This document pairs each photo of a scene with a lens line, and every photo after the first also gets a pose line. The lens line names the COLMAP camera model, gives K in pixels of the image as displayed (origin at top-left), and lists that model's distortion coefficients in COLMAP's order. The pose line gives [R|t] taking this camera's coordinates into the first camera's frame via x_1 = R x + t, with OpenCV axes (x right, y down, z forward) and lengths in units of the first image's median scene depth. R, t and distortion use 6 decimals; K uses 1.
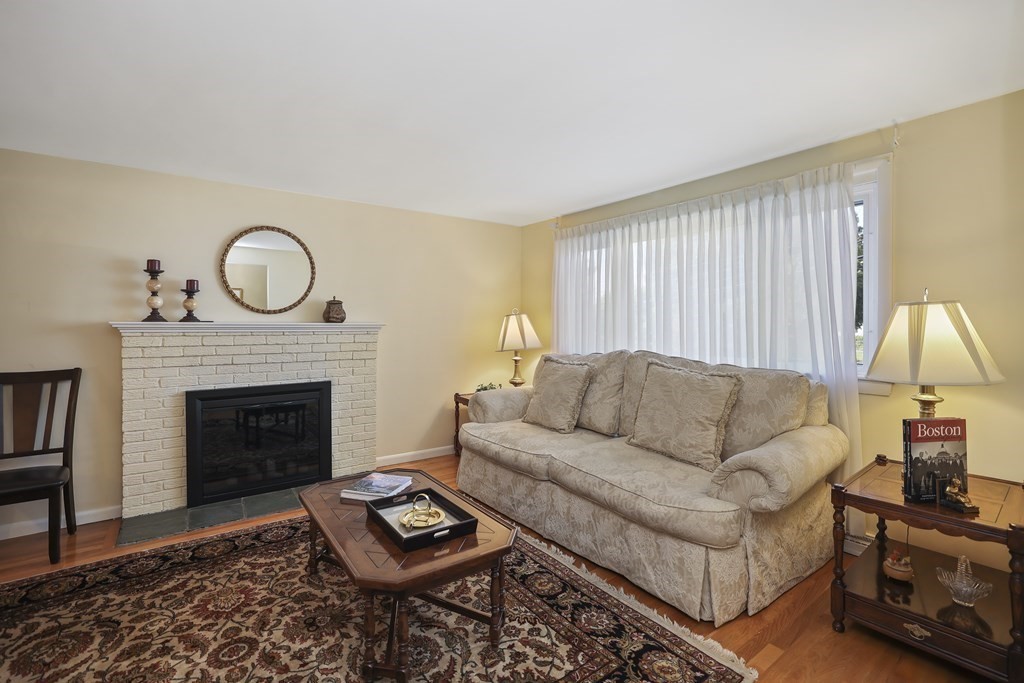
lens RADIAL K [[465.2, 0, 506.7], [0, 465.2, 323.6], [0, 0, 1]] dist [-0.044181, 0.017433]
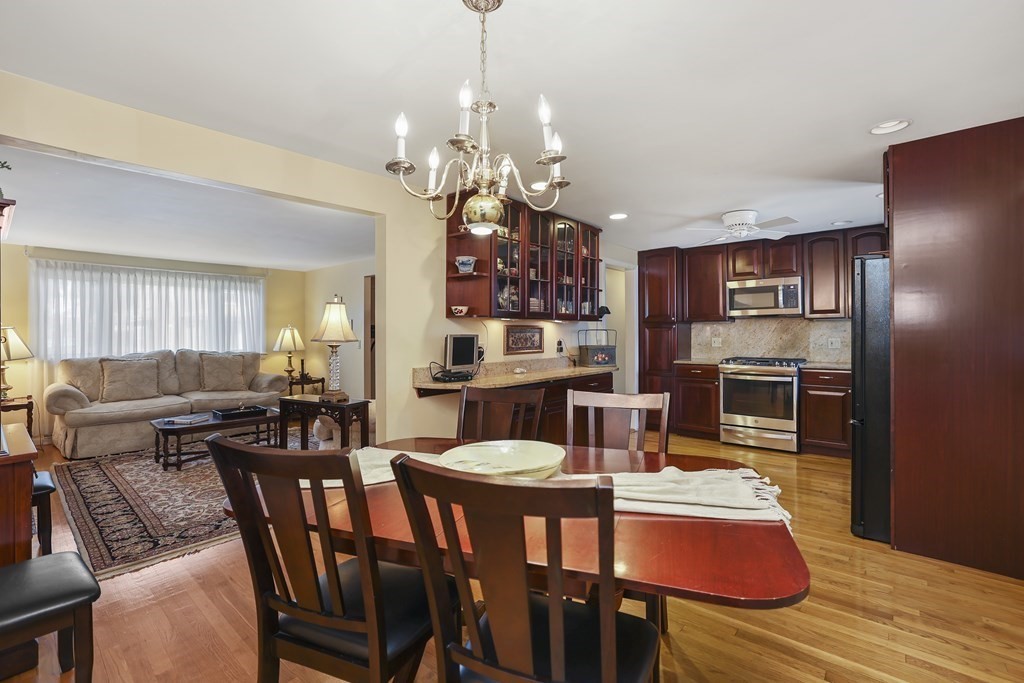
lens RADIAL K [[464.5, 0, 512.0], [0, 464.5, 341.5], [0, 0, 1]] dist [-0.065453, 0.031624]
pose [[-0.218544, -0.017441, 0.975671, -1.897753], [0.002517, 0.999827, 0.018437, -0.004769], [-0.975824, 0.006485, -0.218462, 0.062305]]
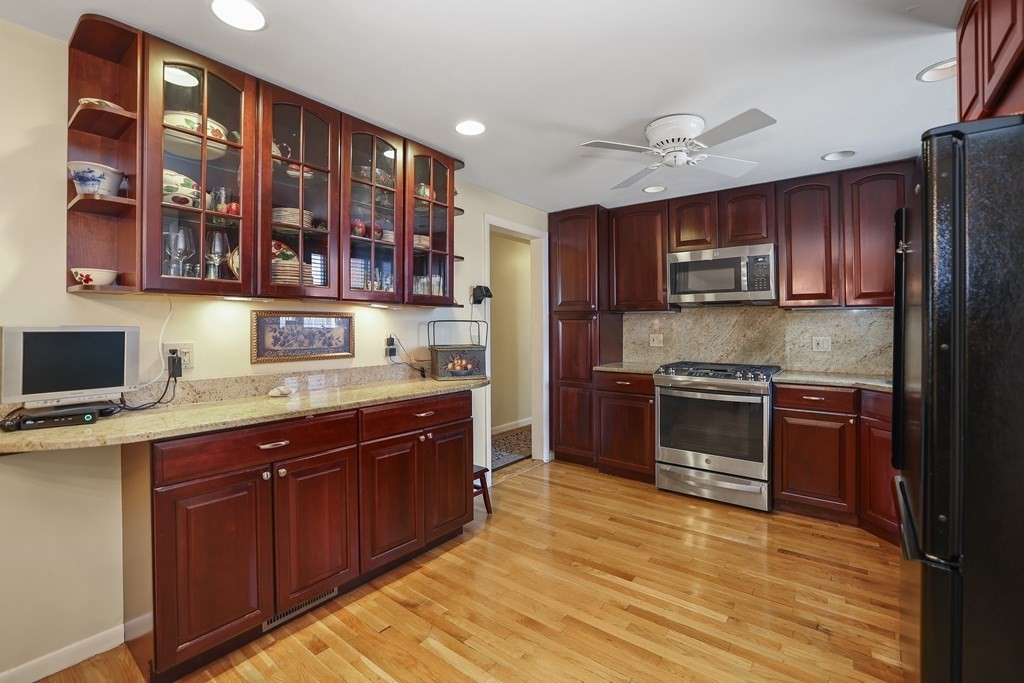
lens RADIAL K [[453.4, 0, 509.2], [0, 453.4, 326.1], [0, 0, 1]] dist [-0.058265, 0.029059]
pose [[-0.264525, -0.002304, 0.964376, -1.404515], [-0.006689, 0.999977, 0.000554, -0.004370], [-0.964356, -0.006304, -0.264534, -0.402344]]
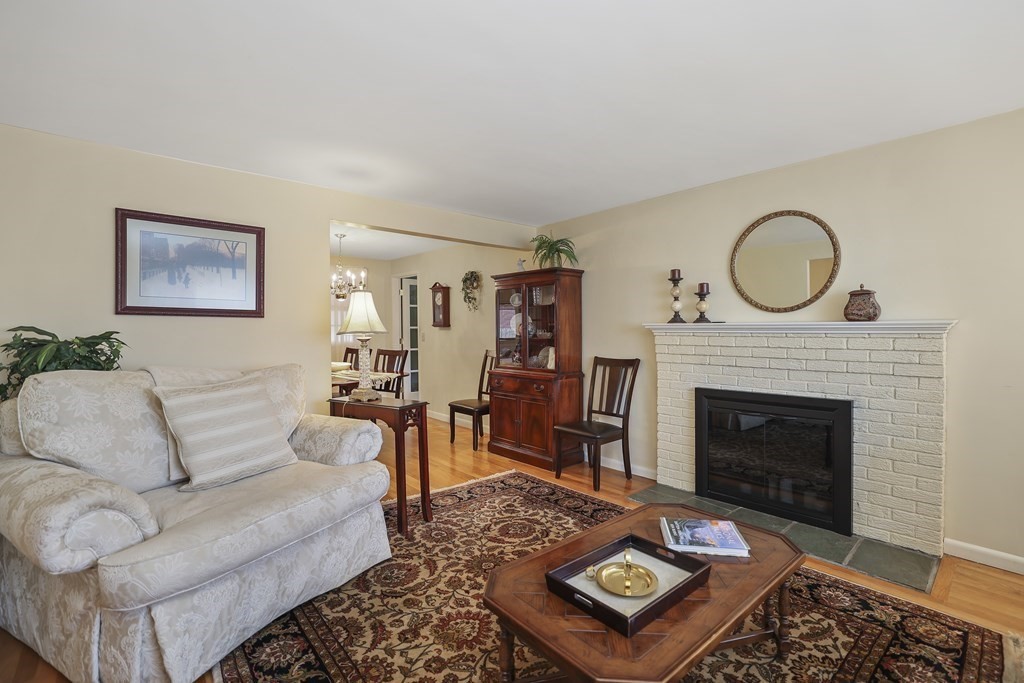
lens RADIAL K [[460.9, 0, 510.7], [0, 460.9, 338.0], [0, 0, 1]] dist [-0.044756, 0.018288]
pose [[0.083054, 0.019618, -0.996352, 0.346346], [0.010334, 0.999736, 0.020546, 0.005273], [0.996491, -0.012003, 0.082829, 0.488677]]
